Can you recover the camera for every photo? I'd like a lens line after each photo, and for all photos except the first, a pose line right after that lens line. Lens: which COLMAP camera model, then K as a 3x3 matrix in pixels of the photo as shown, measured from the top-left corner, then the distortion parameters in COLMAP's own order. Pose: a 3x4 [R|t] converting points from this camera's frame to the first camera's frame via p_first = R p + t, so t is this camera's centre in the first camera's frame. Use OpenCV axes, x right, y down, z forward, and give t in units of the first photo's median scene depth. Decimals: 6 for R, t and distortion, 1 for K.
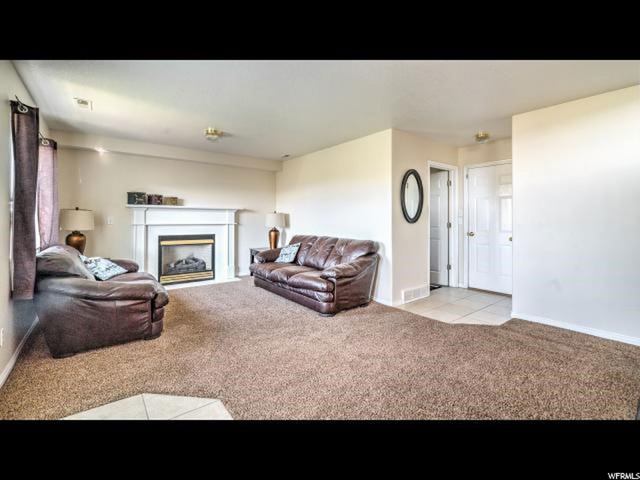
lens RADIAL K [[292.4, 0, 312.9], [0, 292.4, 230.9], [0, 0, 1]] dist [0.001566, 0.008351]
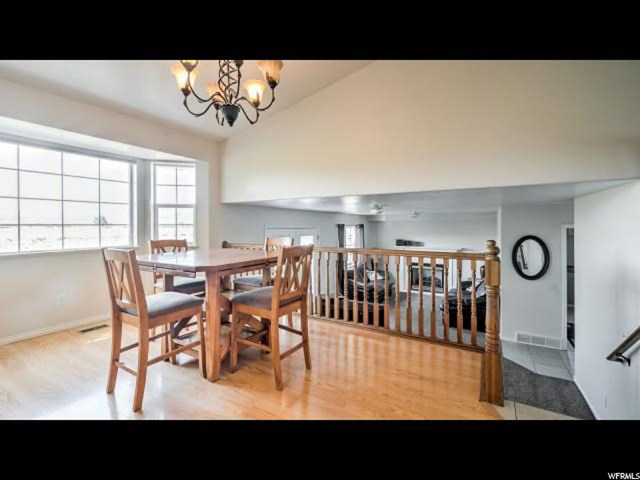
lens RADIAL K [[292.4, 0, 312.9], [0, 292.4, 230.9], [0, 0, 1]] dist [0.001566, 0.008351]
pose [[0.360331, 0.016648, -0.932676, 1.060825], [-0.030143, 0.999526, 0.006196, -0.192703], [0.932337, 0.025881, 0.360662, -0.259074]]
